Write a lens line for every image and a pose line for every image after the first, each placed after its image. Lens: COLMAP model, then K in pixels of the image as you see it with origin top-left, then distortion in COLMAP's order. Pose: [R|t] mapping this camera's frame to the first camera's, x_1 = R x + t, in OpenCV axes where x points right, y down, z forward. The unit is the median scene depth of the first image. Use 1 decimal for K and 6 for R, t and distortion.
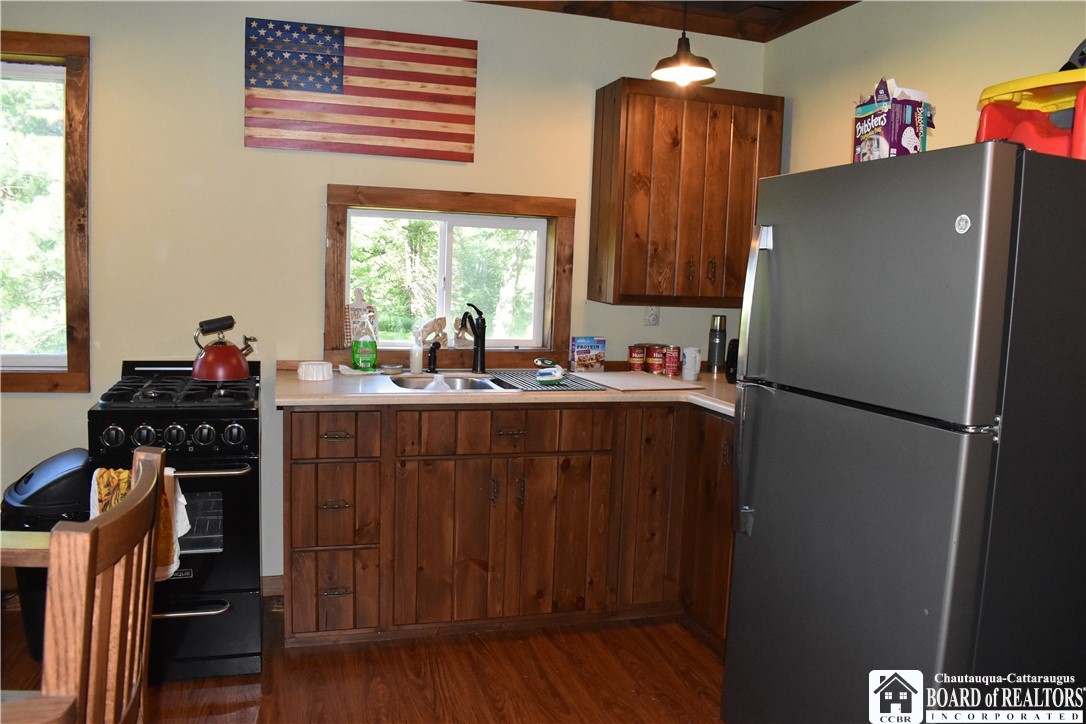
lens RADIAL K [[856.4, 0, 548.3], [0, 856.4, 359.7], [0, 0, 1]] dist [-0.091684, 0.007820]
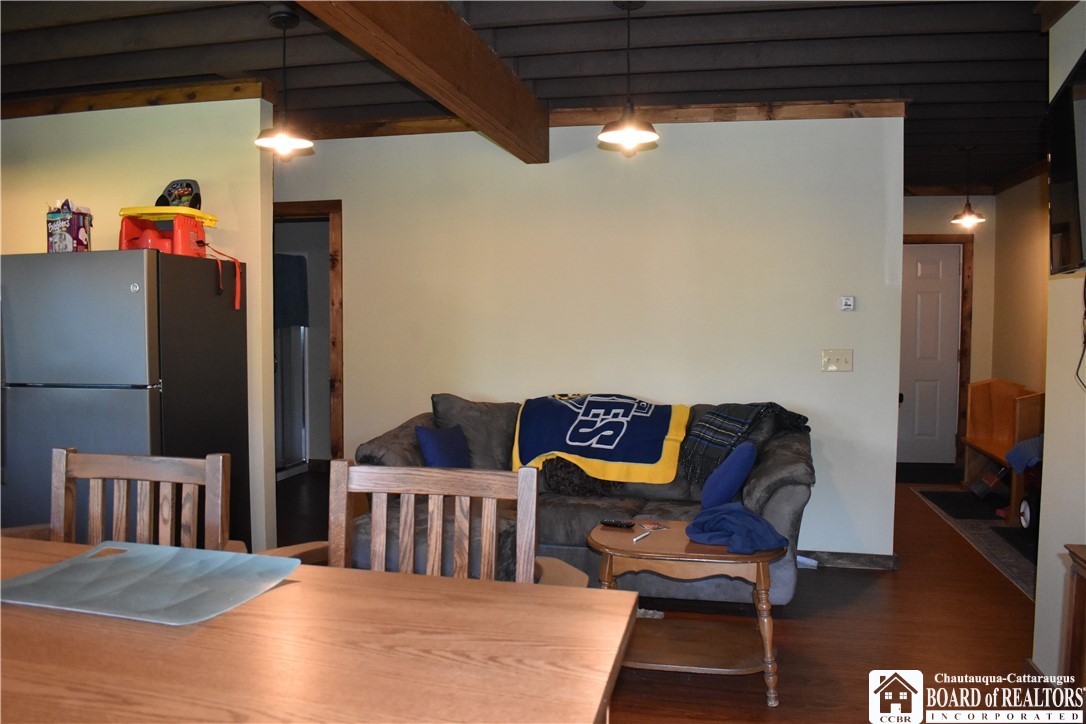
lens RADIAL K [[856.4, 0, 548.3], [0, 856.4, 359.7], [0, 0, 1]] dist [-0.091684, 0.007820]
pose [[0.497731, -0.085186, 0.863138, -0.449557], [0.108292, 0.993481, 0.035603, 0.028326], [-0.860544, 0.075750, 0.503712, -0.512774]]
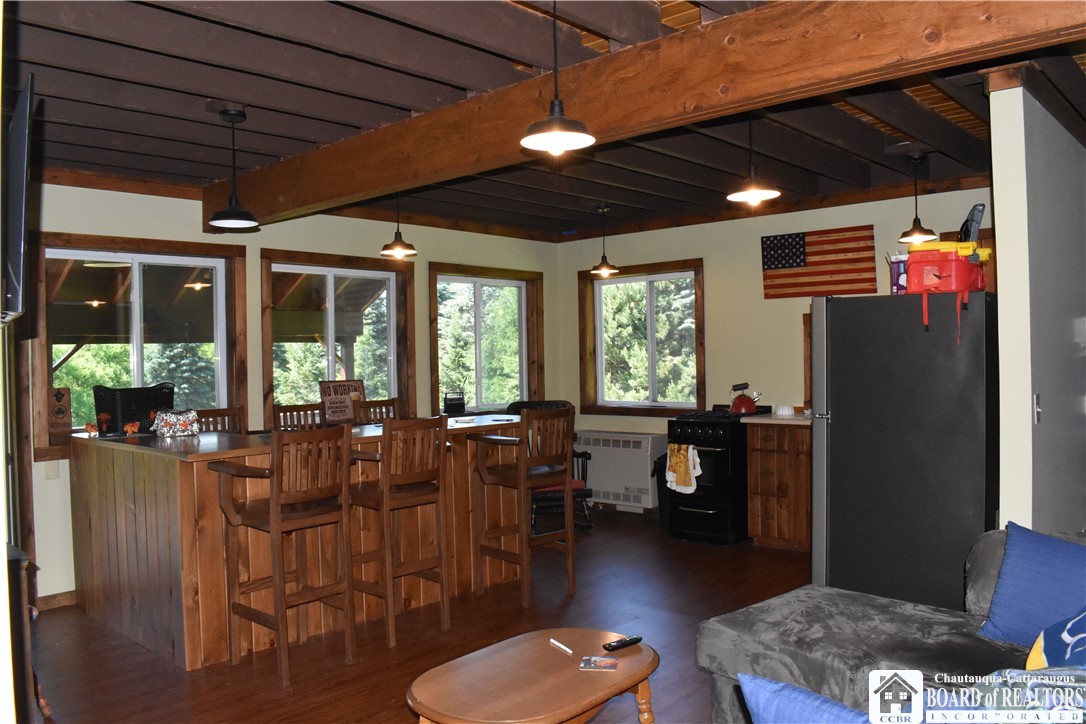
lens RADIAL K [[856.4, 0, 548.3], [0, 856.4, 359.7], [0, 0, 1]] dist [-0.091684, 0.007820]
pose [[0.496282, -0.041094, -0.867189, 1.281144], [-0.053318, 0.995551, -0.077690, 0.086852], [0.866523, 0.084793, 0.491882, -0.495005]]
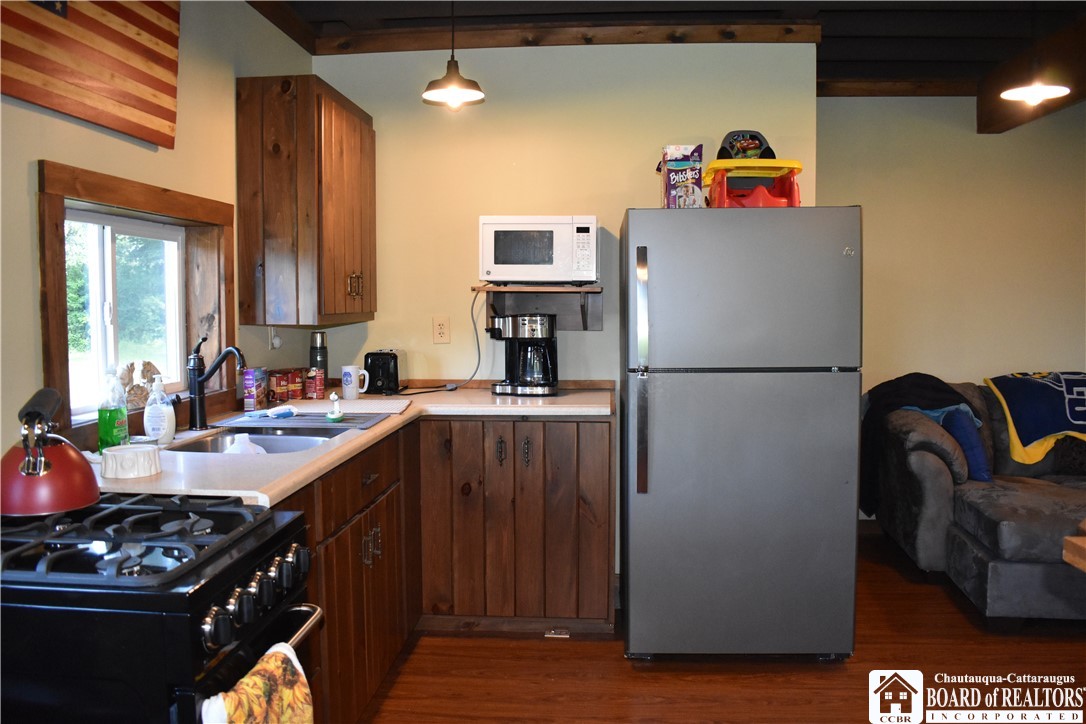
lens RADIAL K [[856.4, 0, 548.3], [0, 856.4, 359.7], [0, 0, 1]] dist [-0.091684, 0.007820]
pose [[0.378583, -0.105477, 0.919538, -0.787140], [0.112928, 0.991327, 0.067218, -0.074568], [-0.918653, 0.078394, 0.387210, 0.521536]]
